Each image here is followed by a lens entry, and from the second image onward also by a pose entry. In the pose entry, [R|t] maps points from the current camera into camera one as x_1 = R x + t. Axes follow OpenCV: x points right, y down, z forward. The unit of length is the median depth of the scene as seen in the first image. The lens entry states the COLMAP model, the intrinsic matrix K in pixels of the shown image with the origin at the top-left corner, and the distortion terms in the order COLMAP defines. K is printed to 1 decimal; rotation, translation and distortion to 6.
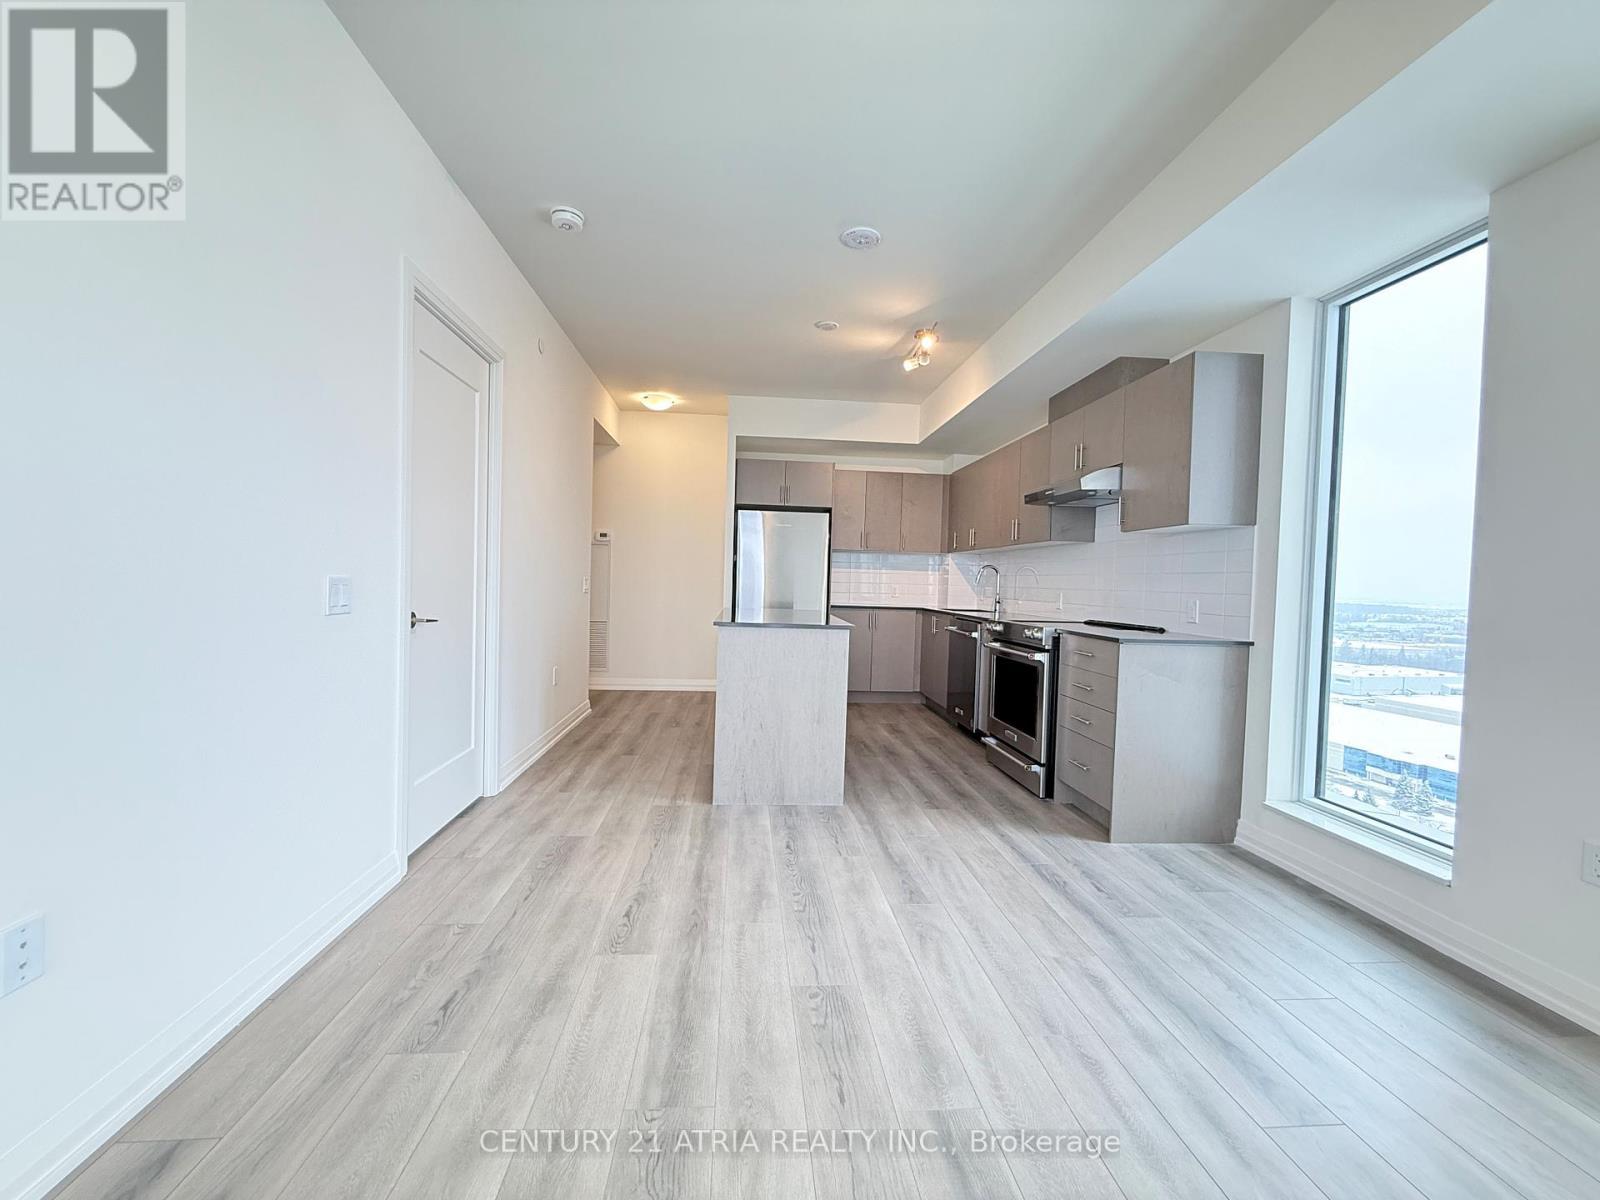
lens RADIAL K [[637.7, 0, 795.4], [0, 637.7, 598.3], [0, 0, 1]] dist [0.000227, 0.000068]
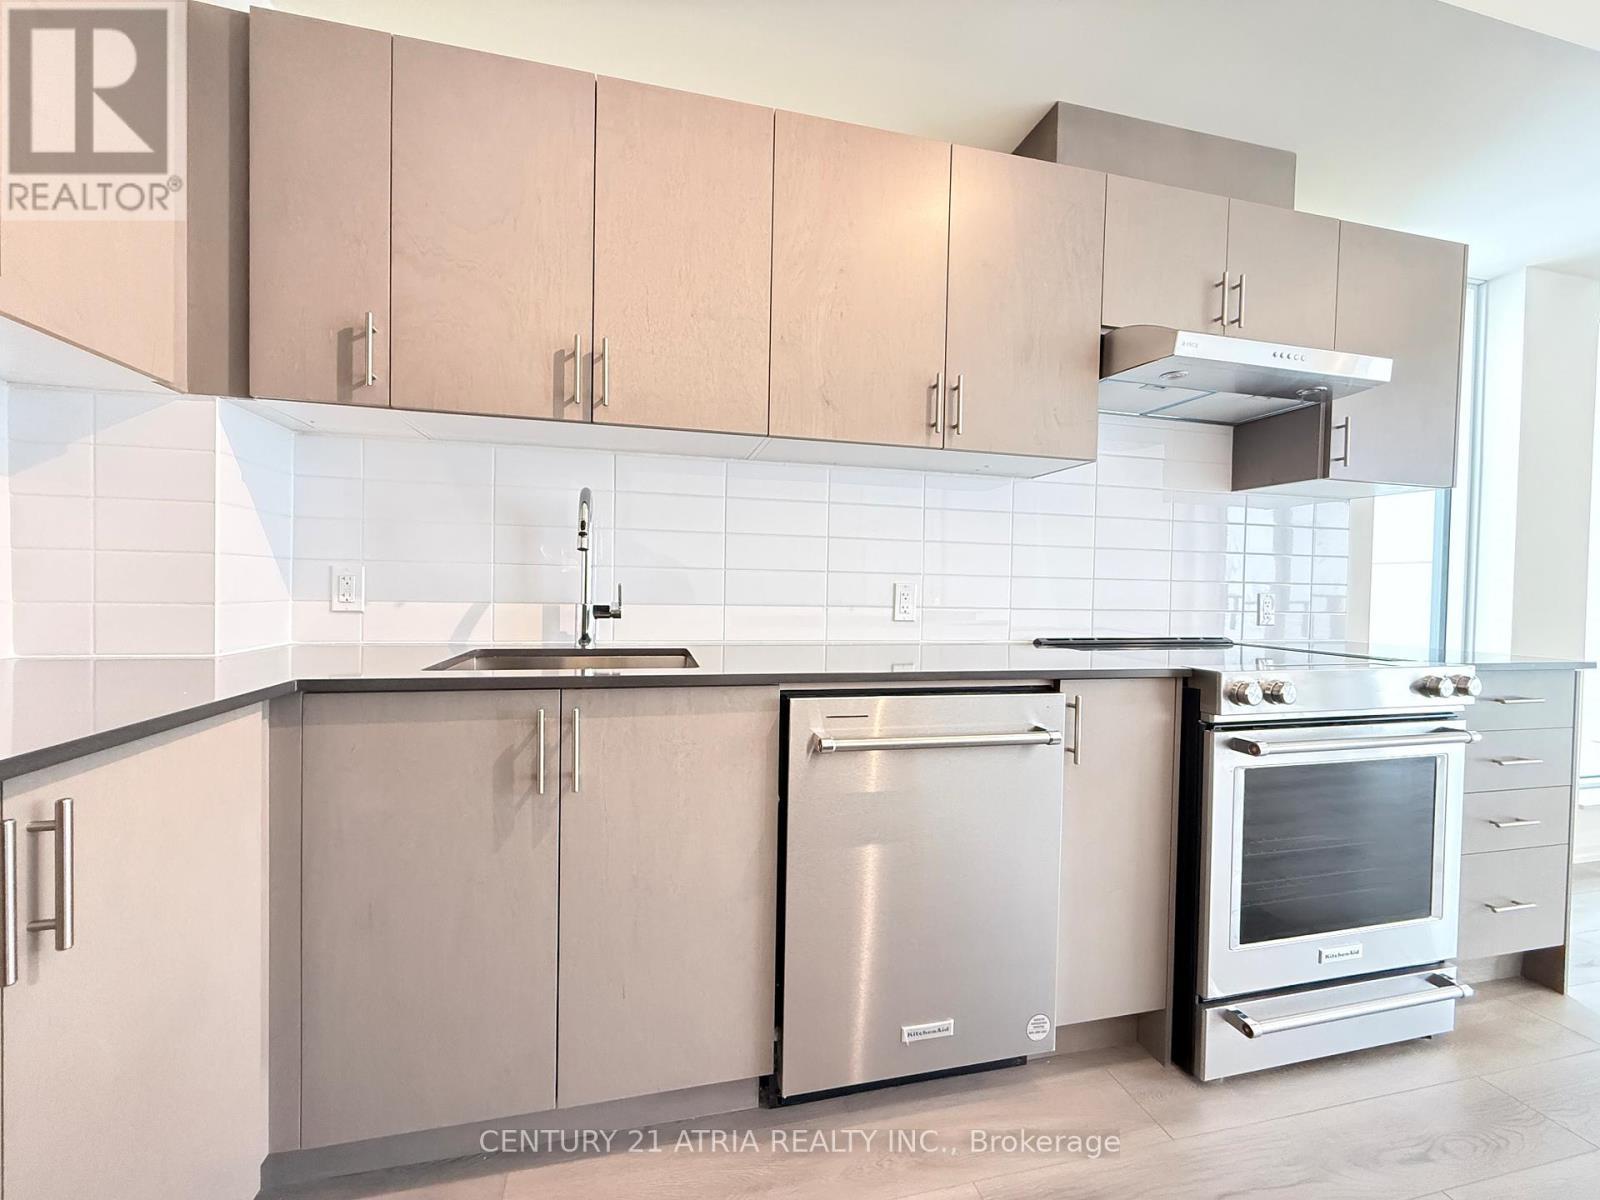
lens RADIAL K [[637.7, 0, 795.4], [0, 637.7, 598.3], [0, 0, 1]] dist [0.000227, 0.000068]
pose [[-0.147265, -0.050726, 0.987795, 0.012297], [0.003192, 0.998654, 0.051760, -0.030588], [-0.989092, 0.010776, -0.146905, 1.687187]]
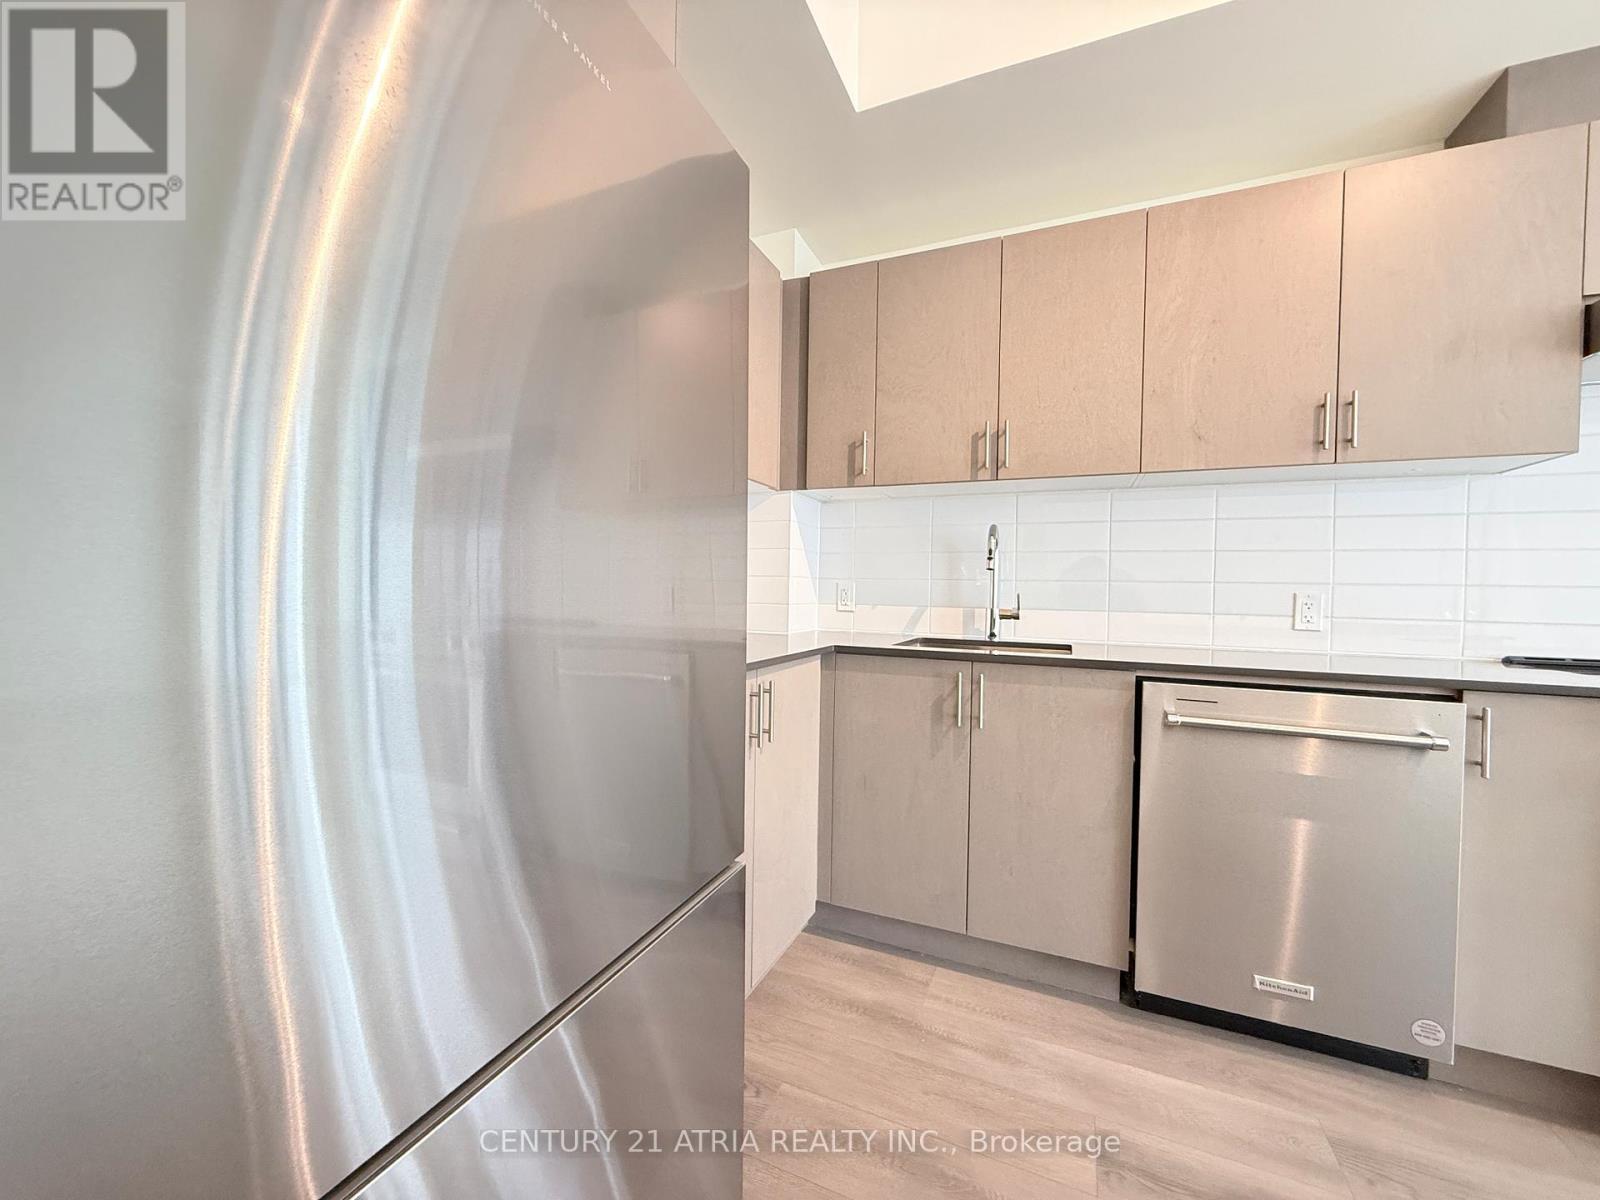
lens RADIAL K [[637.7, 0, 795.4], [0, 637.7, 598.3], [0, 0, 1]] dist [0.000227, 0.000068]
pose [[0.473655, -0.033594, 0.880070, -0.181050], [0.019939, 0.999425, 0.027418, -0.034812], [-0.880485, 0.004561, 0.474052, 1.636237]]
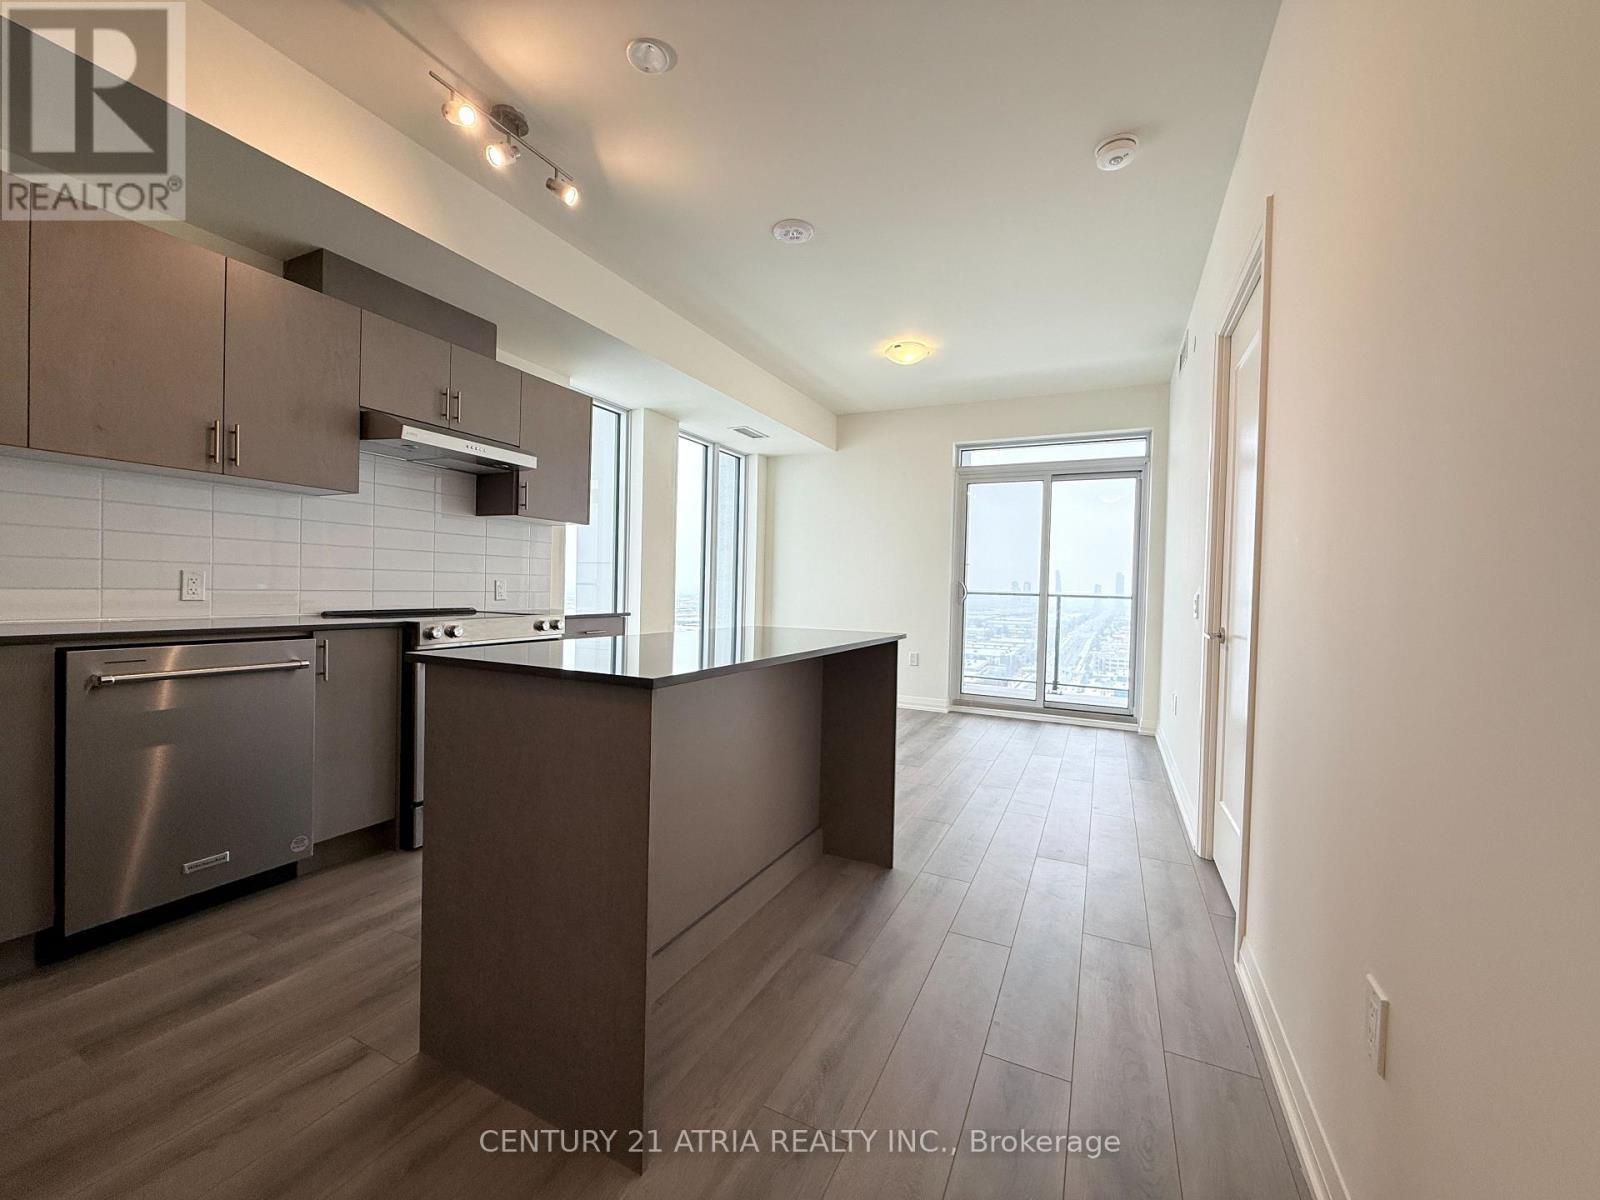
lens RADIAL K [[637.7, 0, 795.4], [0, 637.7, 598.3], [0, 0, 1]] dist [0.000227, 0.000068]
pose [[-0.857168, -0.058499, 0.511703, -0.423103], [-0.035753, 0.997890, 0.054190, -0.047219], [-0.513794, 0.028156, -0.857452, 1.781254]]
